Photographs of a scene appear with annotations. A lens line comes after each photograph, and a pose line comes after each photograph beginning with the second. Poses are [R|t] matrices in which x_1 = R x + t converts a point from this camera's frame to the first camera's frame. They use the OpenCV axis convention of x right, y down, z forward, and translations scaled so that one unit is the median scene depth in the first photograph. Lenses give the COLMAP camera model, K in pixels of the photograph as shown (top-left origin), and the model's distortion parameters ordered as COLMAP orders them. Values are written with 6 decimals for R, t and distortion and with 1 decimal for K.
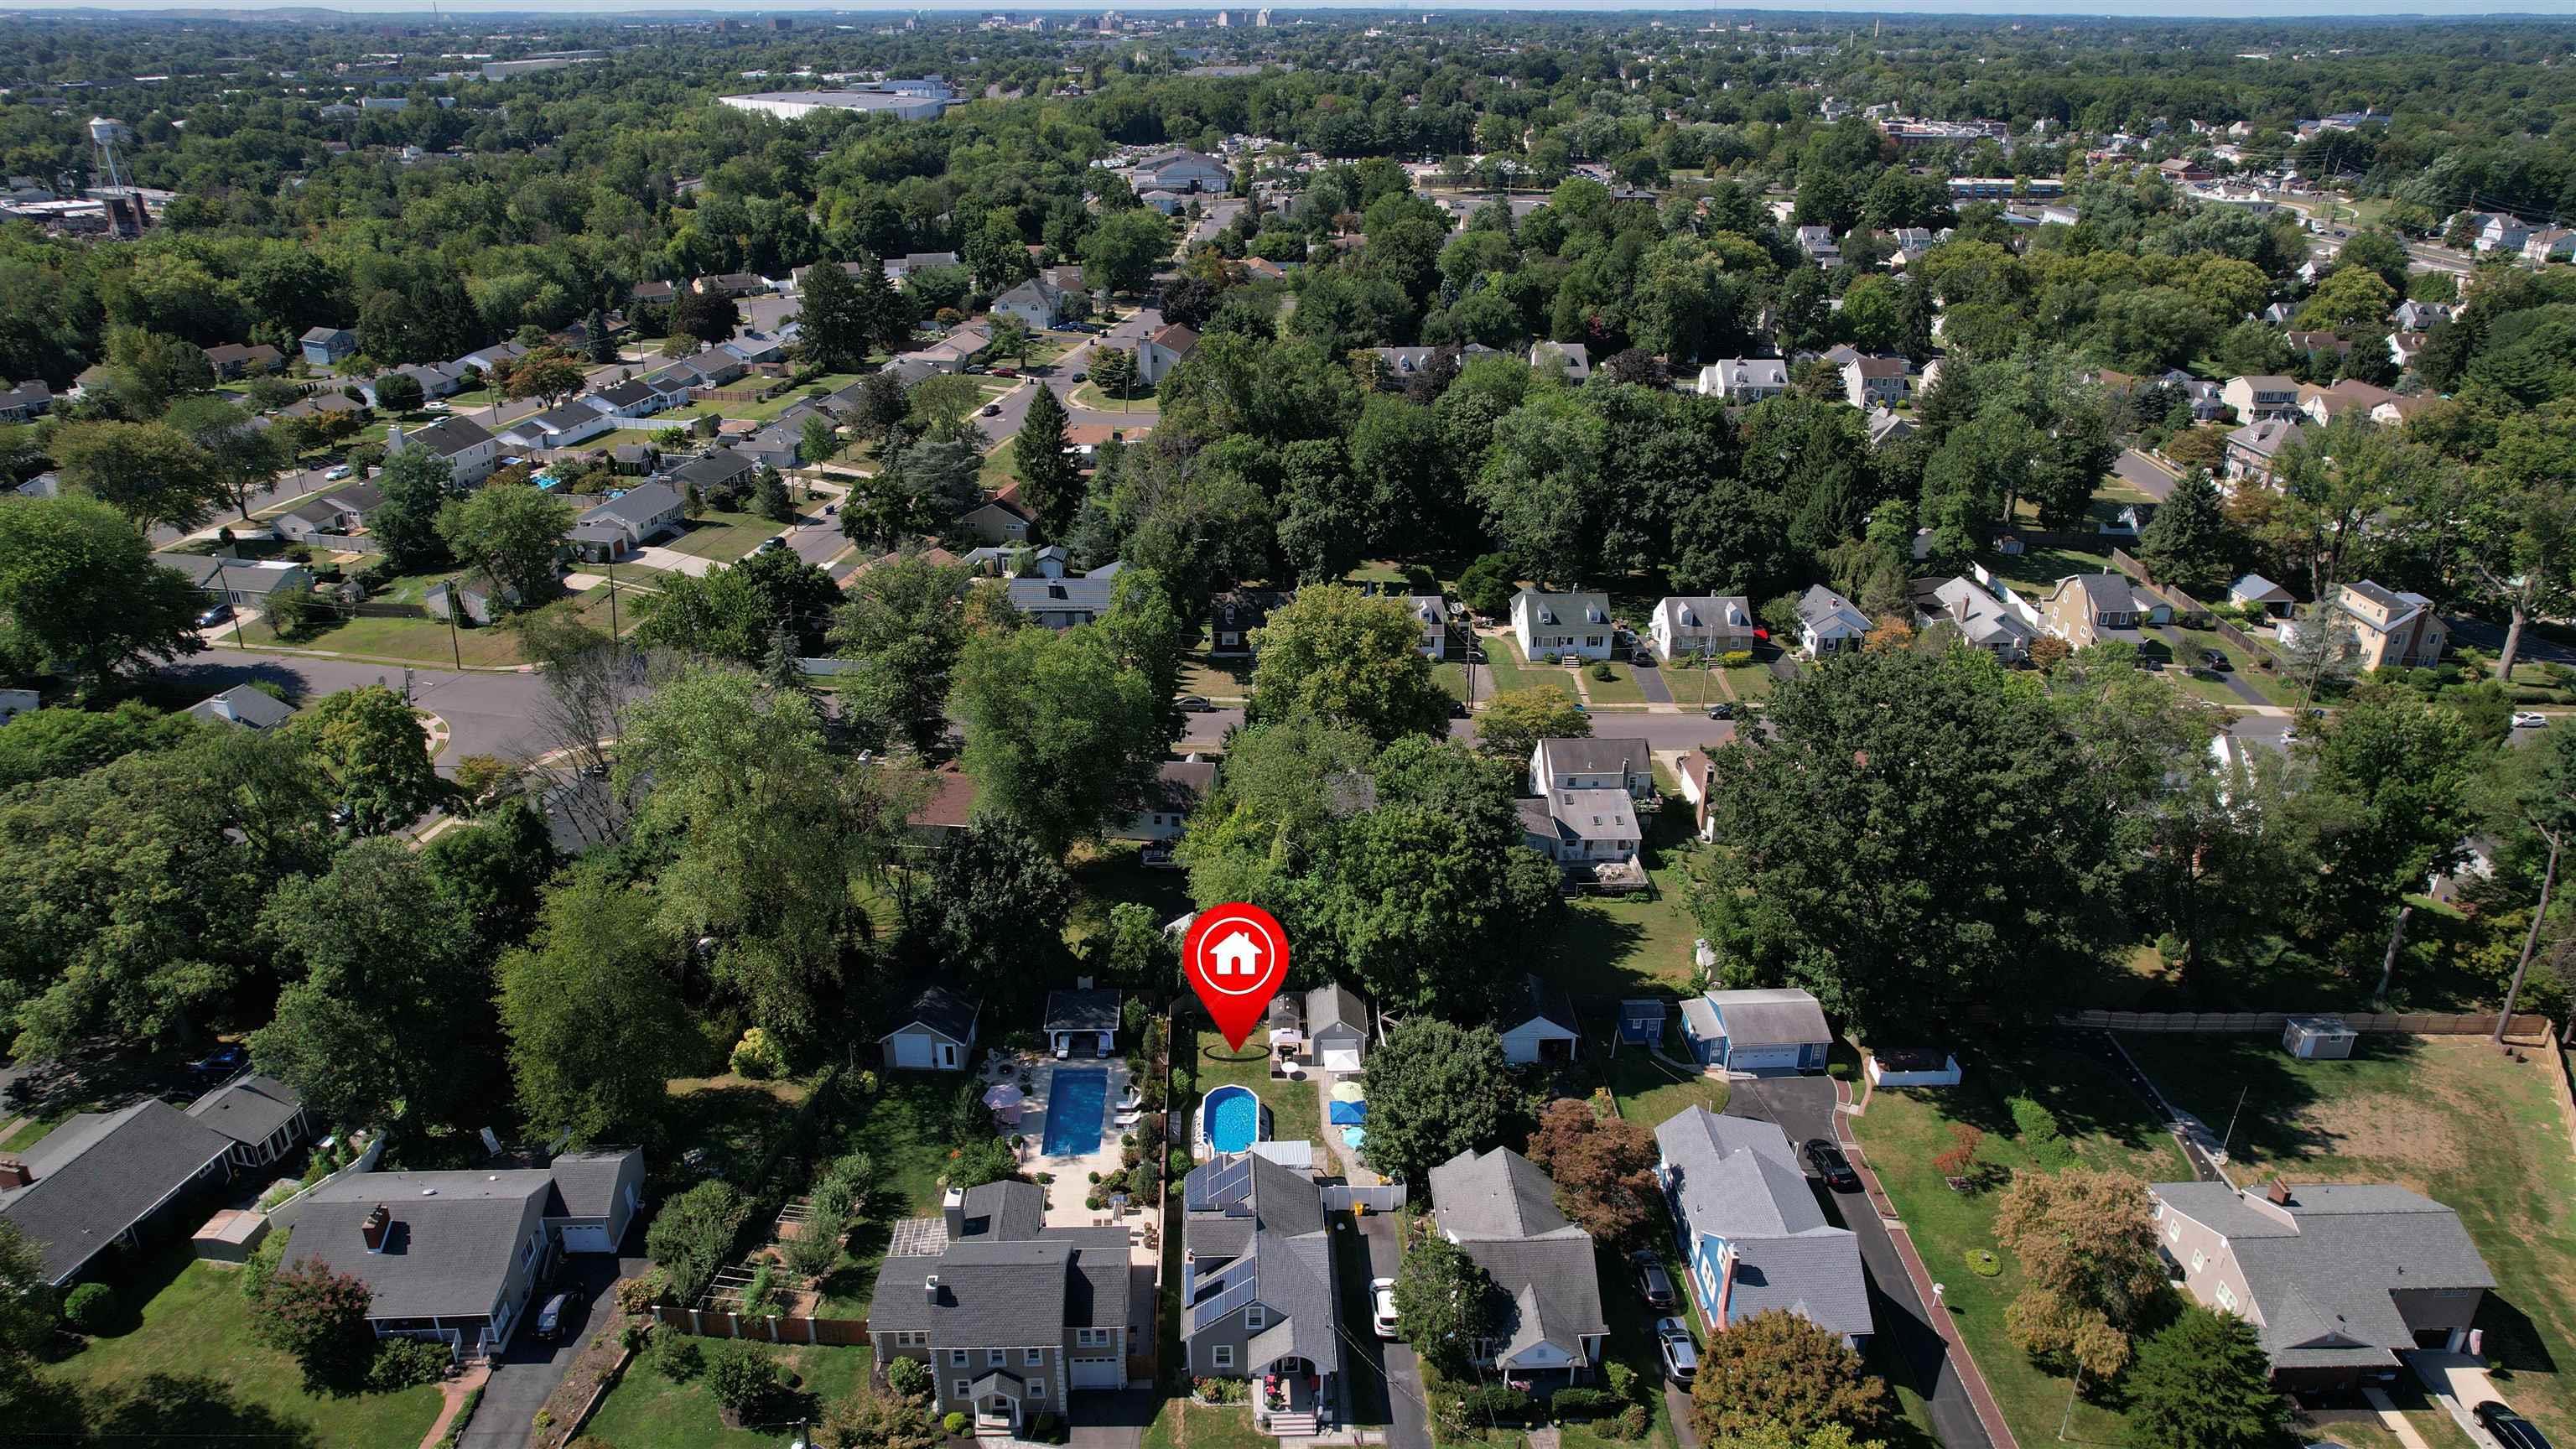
lens RADIAL K [[1639.6, 0, 1261.3], [0, 1639.6, 733.1], [0, 0, 1]] dist [-0.054010, 0.034270]
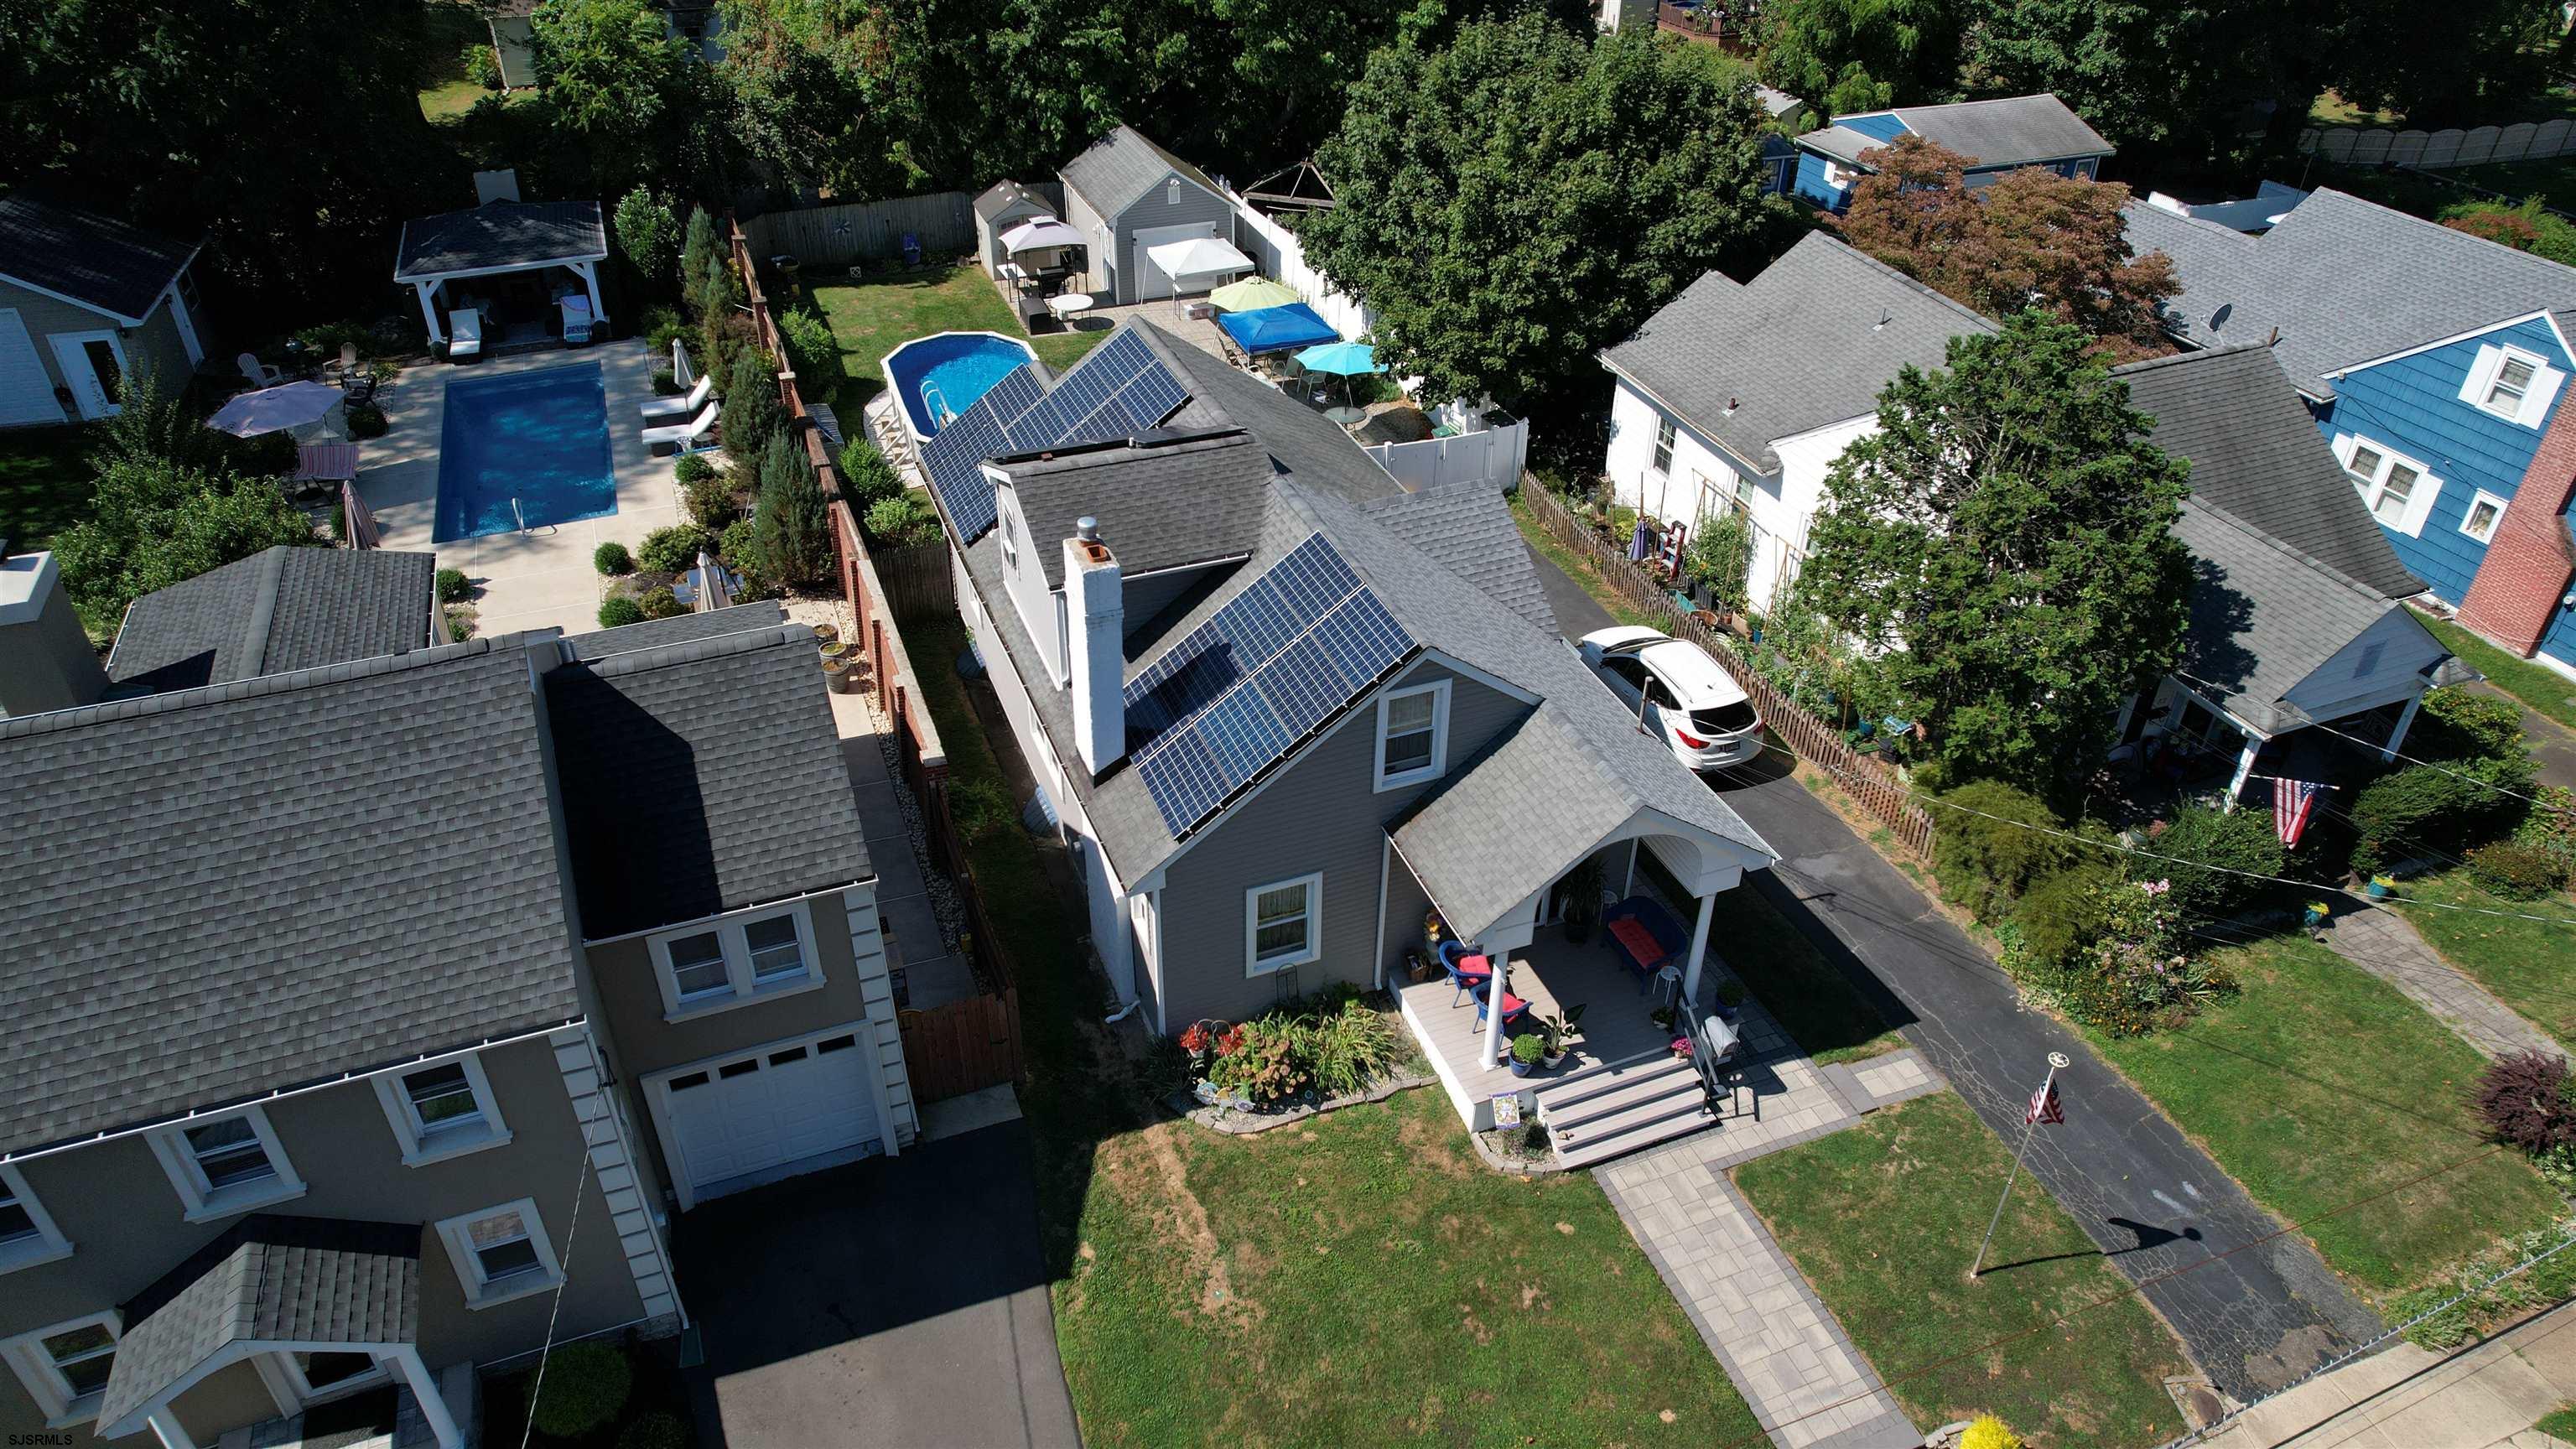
lens RADIAL K [[1639.6, 0, 1277.9], [0, 1639.6, 741.9], [0, 0, 1]] dist [-0.054010, 0.034270]
pose [[0.940590, -0.183795, 0.285501, -0.079931], [0.126550, 0.970008, 0.207532, 0.266638], [-0.315081, -0.159072, 0.935639, 0.677052]]
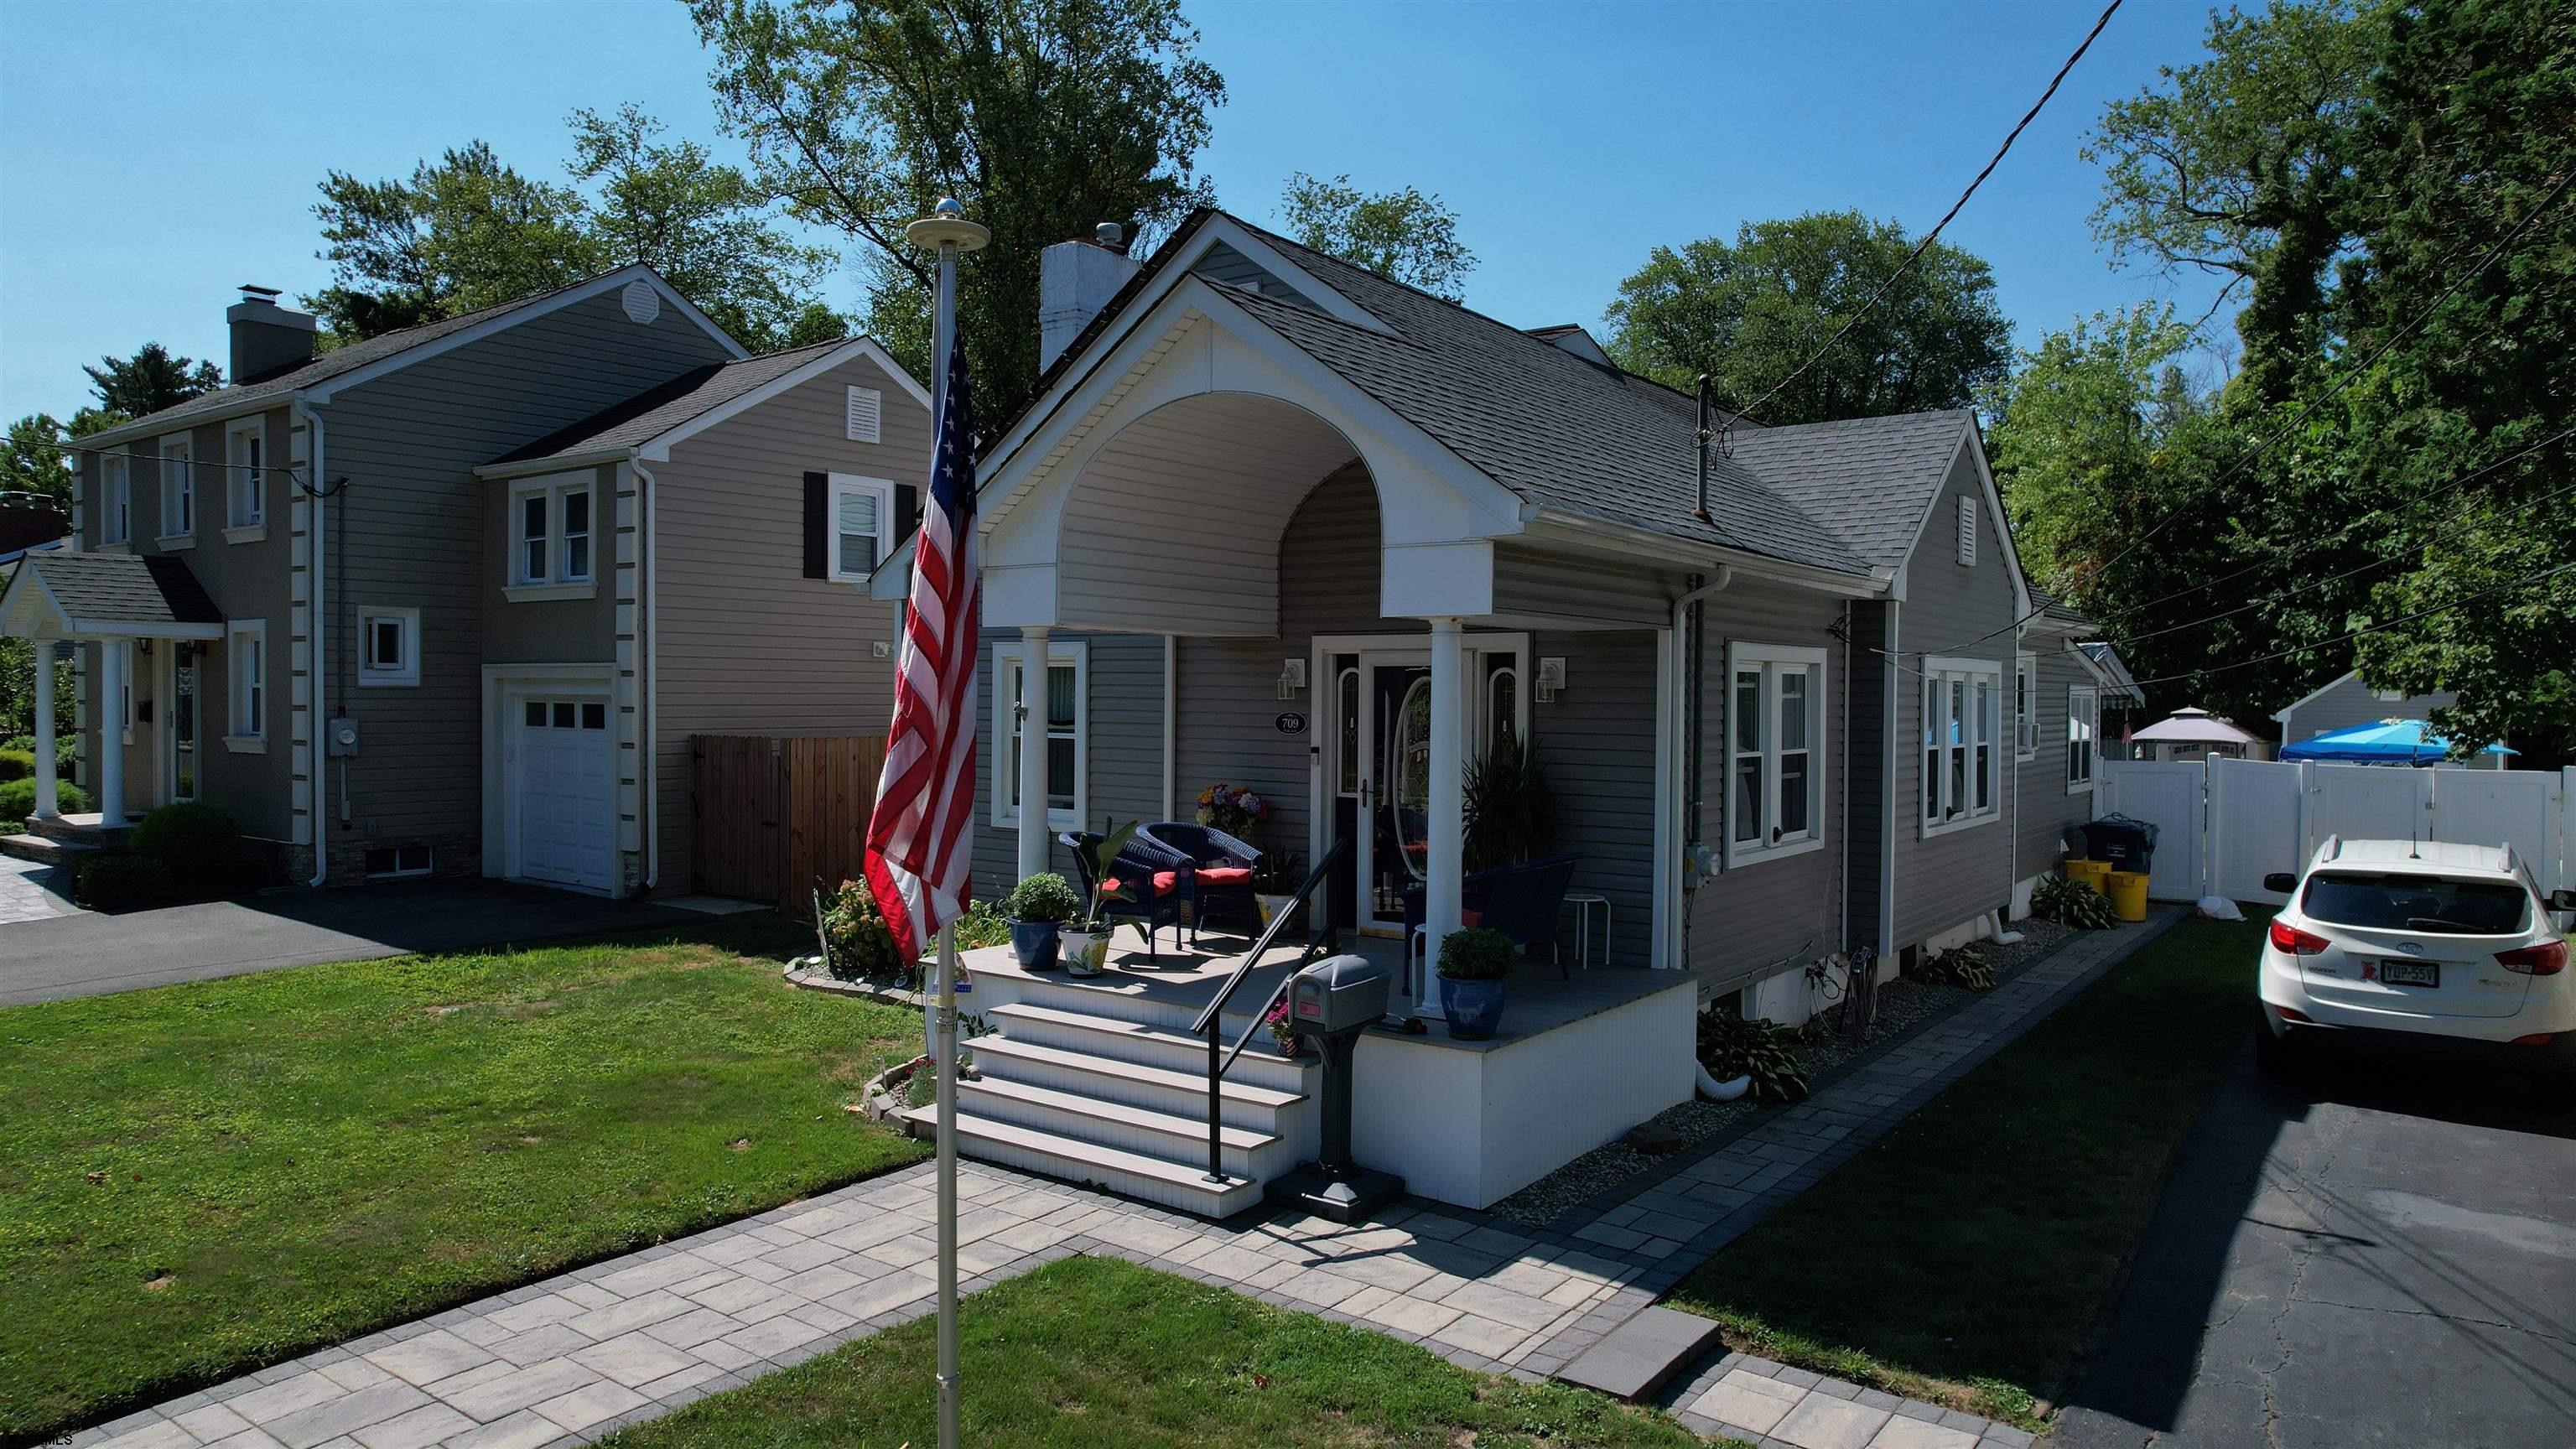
lens RADIAL K [[1639.6, 0, 1276.9], [0, 1639.6, 722.1], [0, 0, 1]] dist [-0.054010, 0.034270]
pose [[0.782874, 0.022284, -0.621781, 0.080107], [-0.264683, 0.916347, -0.300417, 0.371172], [0.563073, 0.399763, 0.723283, 0.790957]]
